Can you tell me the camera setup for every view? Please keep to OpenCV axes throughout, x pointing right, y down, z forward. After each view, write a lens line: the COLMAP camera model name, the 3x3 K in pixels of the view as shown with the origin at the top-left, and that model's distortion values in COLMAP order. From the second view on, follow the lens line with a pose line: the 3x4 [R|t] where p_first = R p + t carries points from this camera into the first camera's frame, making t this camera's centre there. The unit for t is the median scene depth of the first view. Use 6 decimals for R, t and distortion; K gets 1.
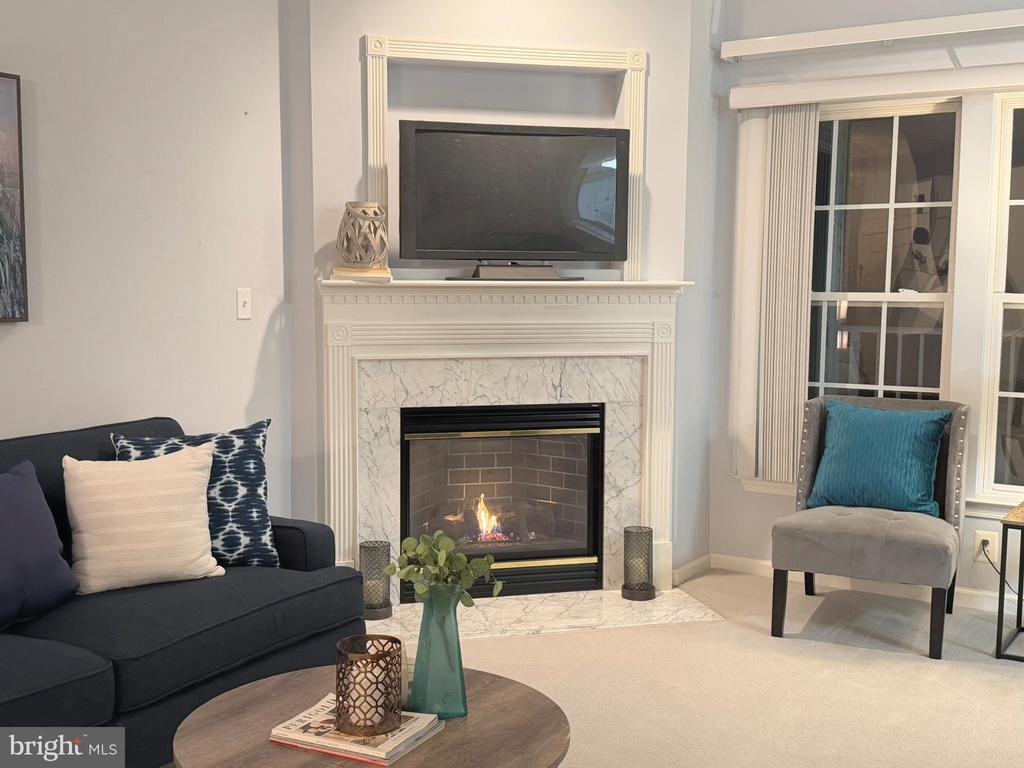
lens RADIAL K [[1213.3, 0, 511.2], [0, 1213.3, 382.7], [0, 0, 1]] dist [0.096232, 0.000000]
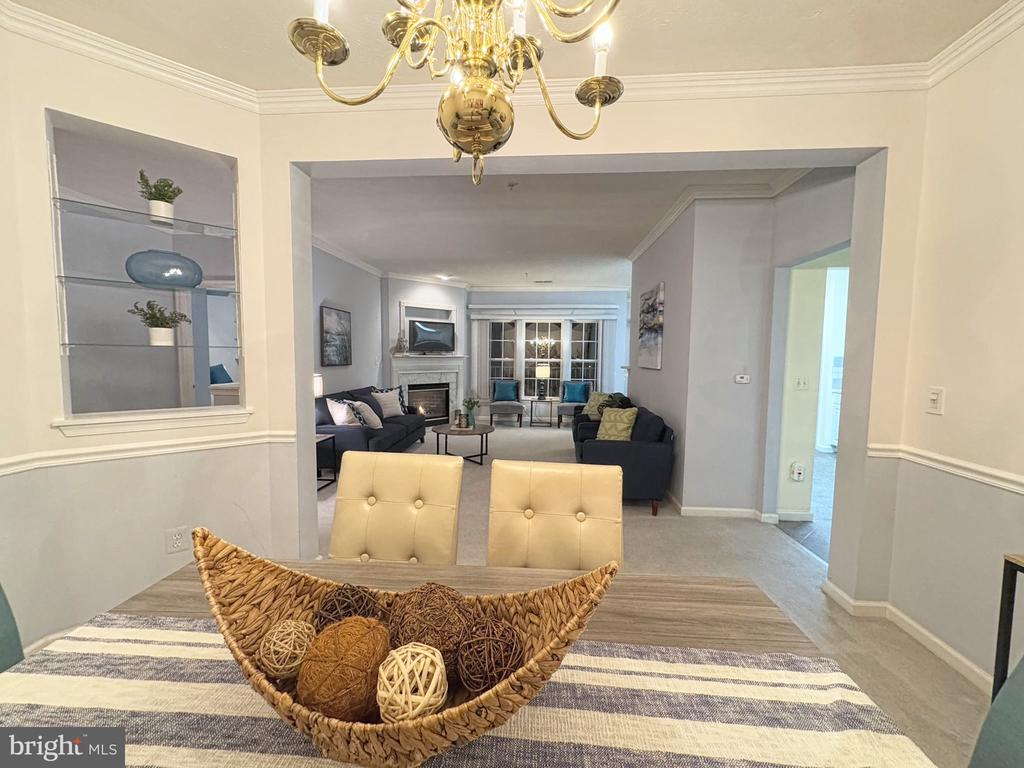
lens RADIAL K [[411.6, 0, 512.8], [0, 411.6, 383.9], [0, 0, 1]] dist [0.001314, 0.000375]
pose [[0.891294, -0.030392, 0.452405, -0.407598], [0.038754, 0.999206, -0.009224, 0.045013], [-0.451766, 0.025754, 0.891765, -0.474641]]
